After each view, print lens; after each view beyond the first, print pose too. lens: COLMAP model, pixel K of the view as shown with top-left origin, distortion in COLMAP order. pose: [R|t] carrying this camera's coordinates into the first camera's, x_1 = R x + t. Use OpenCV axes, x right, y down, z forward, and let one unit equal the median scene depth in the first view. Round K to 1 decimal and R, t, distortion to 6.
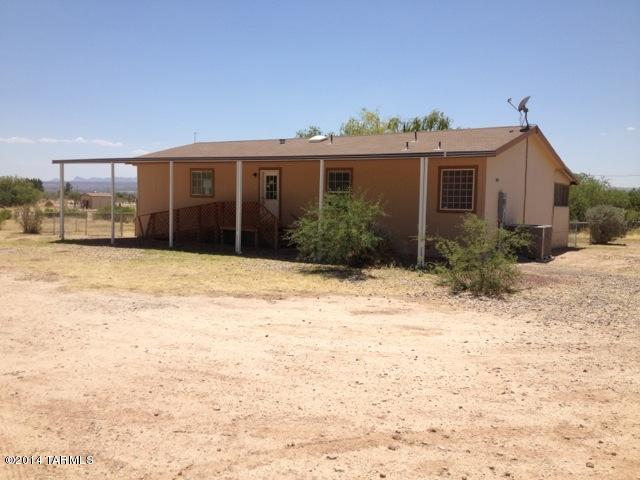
lens RADIAL K [[605.9, 0, 320.3], [0, 605.9, 244.7], [0, 0, 1]] dist [0.175186, -0.374212]
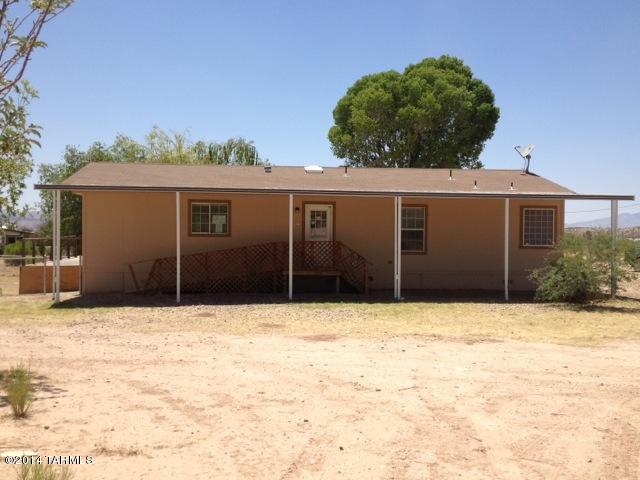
lens RADIAL K [[605.9, 0, 320.3], [0, 605.9, 244.7], [0, 0, 1]] dist [0.175186, -0.374212]
pose [[0.788933, -0.019386, 0.614174, -0.627774], [0.051889, 0.998034, -0.035152, -0.034096], [-0.612285, 0.059602, 0.788387, 0.314930]]
